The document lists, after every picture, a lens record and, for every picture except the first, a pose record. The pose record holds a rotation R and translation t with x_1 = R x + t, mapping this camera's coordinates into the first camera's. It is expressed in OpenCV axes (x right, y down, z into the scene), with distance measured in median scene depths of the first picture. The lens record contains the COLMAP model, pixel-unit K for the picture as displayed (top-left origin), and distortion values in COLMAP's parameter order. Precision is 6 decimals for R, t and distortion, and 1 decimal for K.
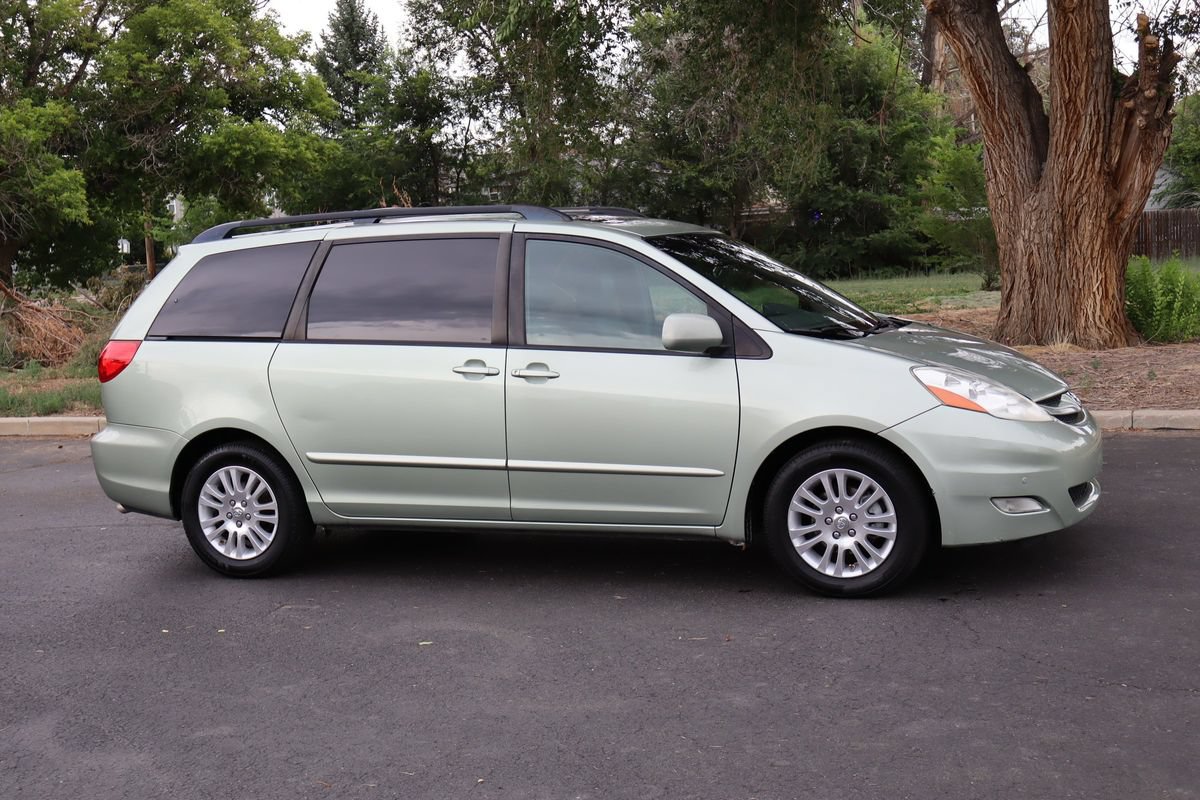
lens RADIAL K [[1470.0, 0, 636.7], [0, 1470.0, 400.9], [0, 0, 1]] dist [0.005714, -0.043259]
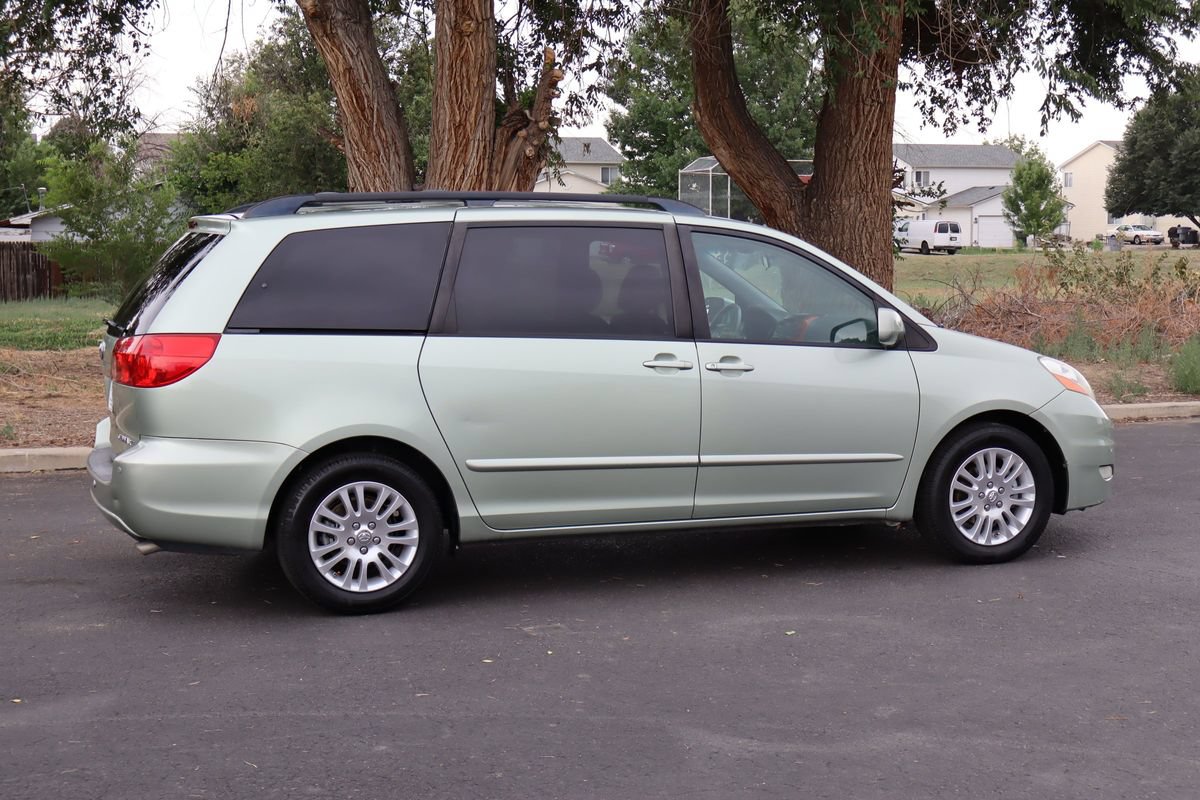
lens RADIAL K [[1660.0, 0, 621.1], [0, 1660.0, 402.0], [0, 0, 1]] dist [0.012658, -0.028328]
pose [[0.774583, -0.013531, 0.632327, -0.745519], [0.034799, 0.999168, -0.021246, 0.023569], [-0.631514, 0.038461, 0.774410, 0.160236]]
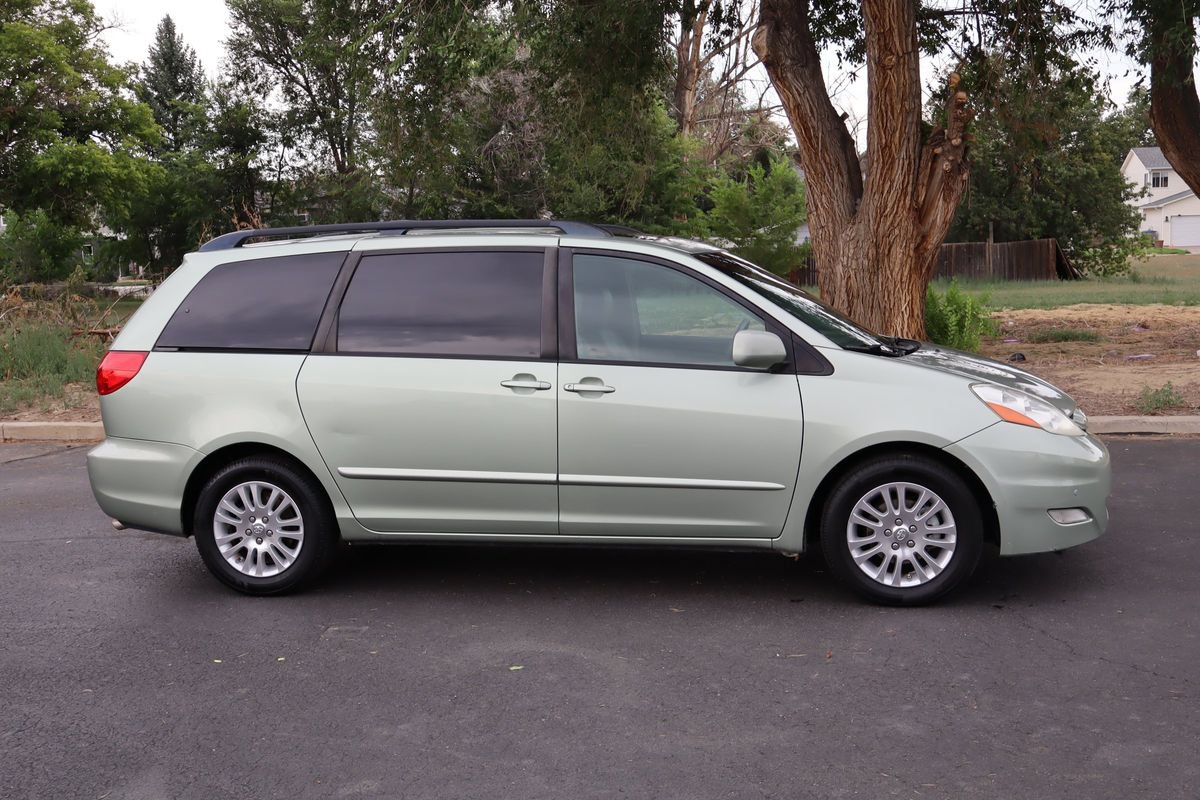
lens RADIAL K [[1255.2, 0, 626.4], [0, 1255.2, 397.8], [0, 0, 1]] dist [0.012771, -0.047449]
pose [[0.985172, 0.001574, 0.171563, -0.170626], [-0.001400, 0.999998, -0.001131, -0.009923], [-0.171565, 0.000874, 0.985172, 0.136851]]
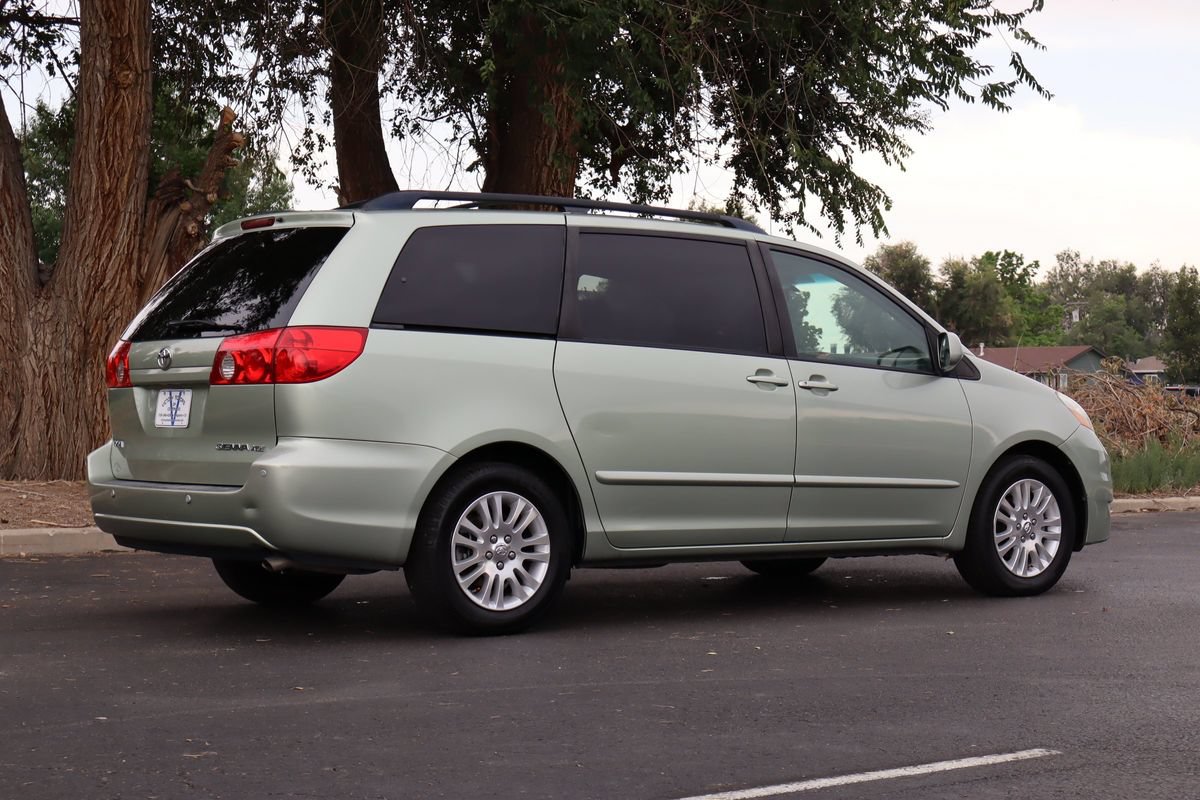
lens RADIAL K [[2048.9, 0, 601.1], [0, 2048.9, 403.2], [0, 0, 1]] dist [0.045435, -0.048589]
pose [[0.552858, 0.056544, 0.831355, -1.139694], [0.056455, 0.992861, -0.105072, 0.113853], [-0.831361, 0.105024, 0.545719, 0.339562]]
